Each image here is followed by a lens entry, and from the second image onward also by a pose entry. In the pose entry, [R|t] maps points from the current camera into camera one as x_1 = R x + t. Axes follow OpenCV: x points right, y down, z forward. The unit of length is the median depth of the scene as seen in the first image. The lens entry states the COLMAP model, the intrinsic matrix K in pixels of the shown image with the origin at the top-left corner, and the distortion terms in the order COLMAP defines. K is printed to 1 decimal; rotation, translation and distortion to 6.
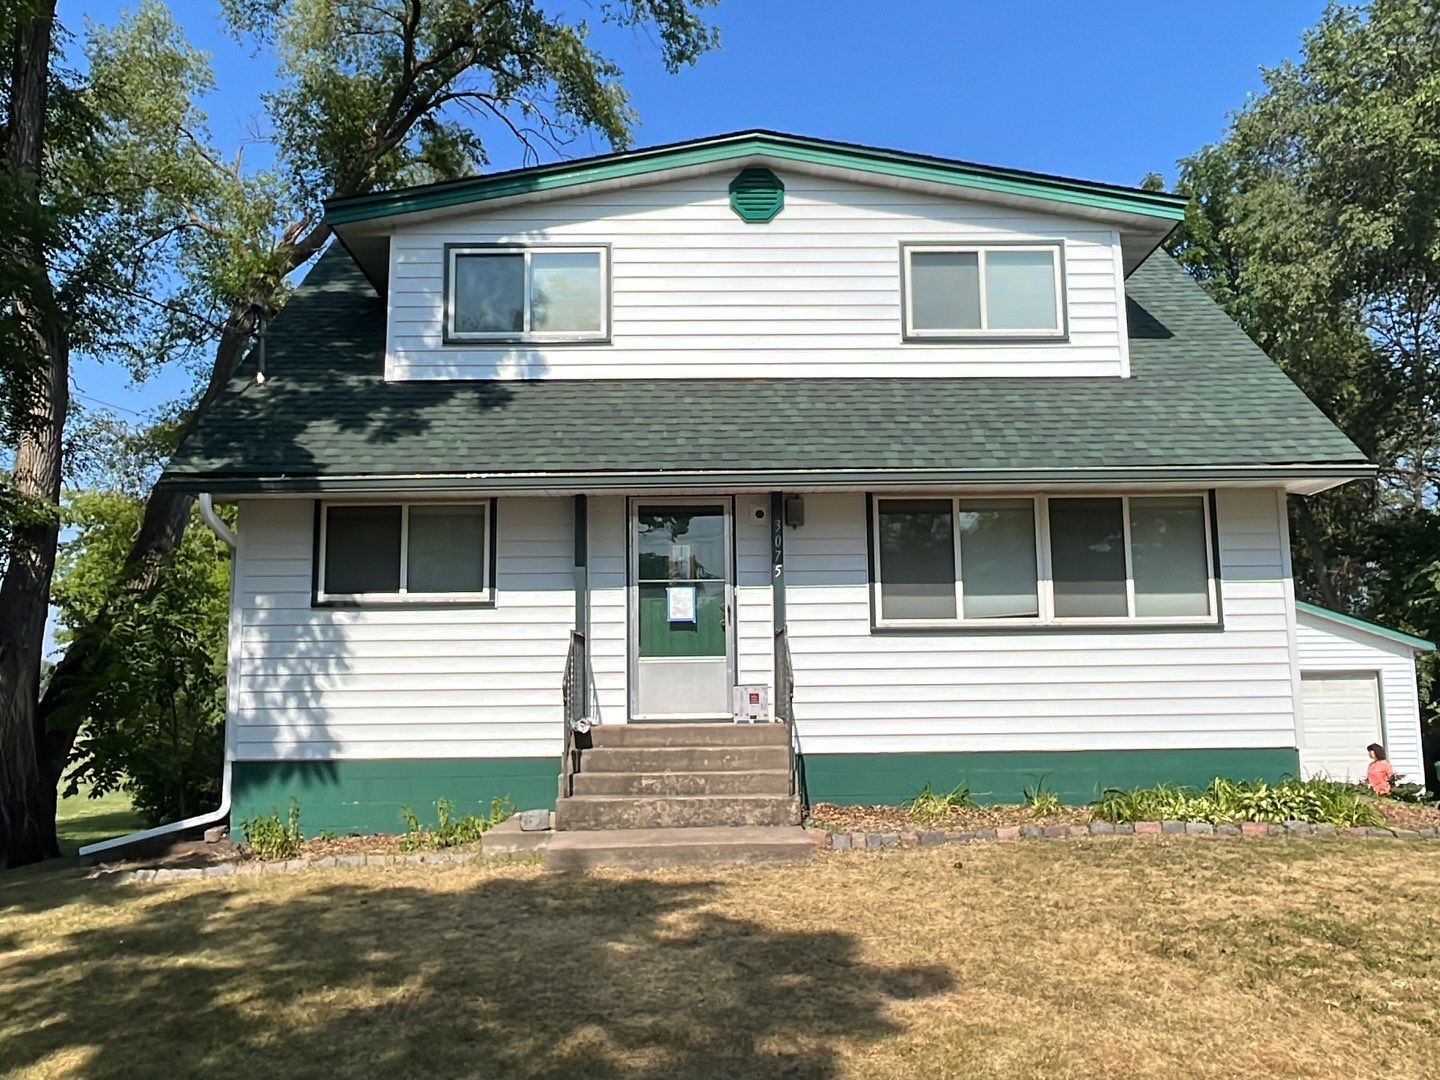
lens RADIAL K [[1328.4, 0, 720.0], [0, 1328.4, 540.0], [0, 0, 1]] dist [-0.123229, 0.001502]
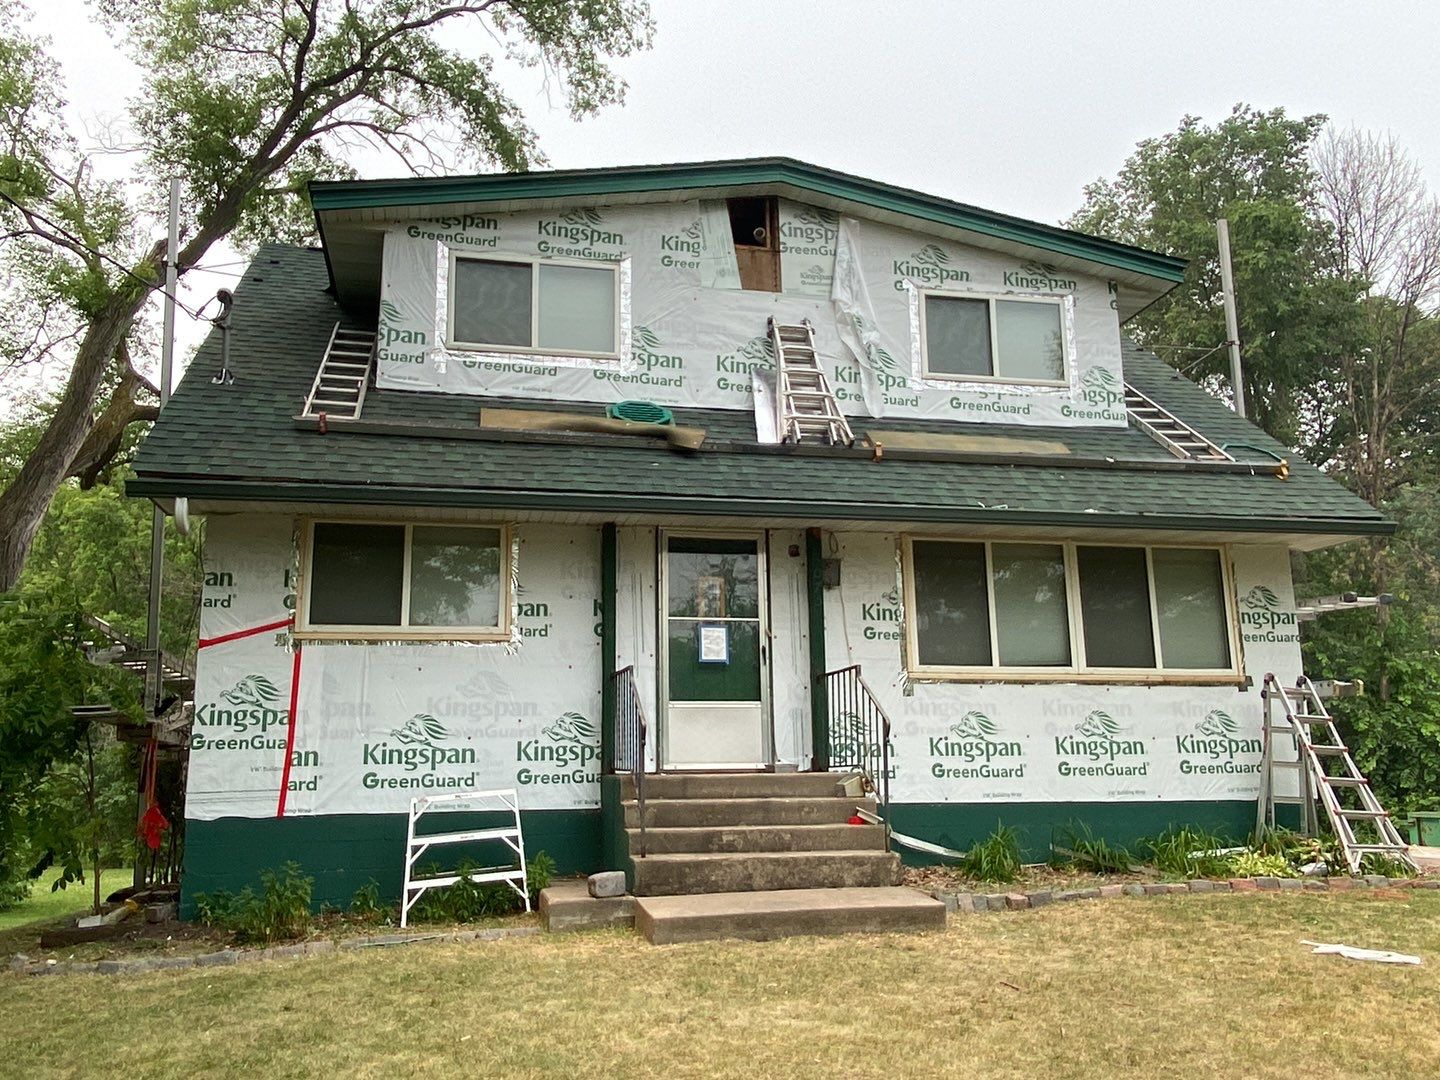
lens RADIAL K [[1251.6, 0, 720.0], [0, 1251.6, 540.0], [0, 0, 1]] dist [-0.004895, -0.004279]
pose [[0.983366, 0.037538, 0.177713, -0.184724], [-0.027197, 0.997811, -0.060272, 0.028574], [-0.179587, 0.054437, 0.982235, 0.137330]]
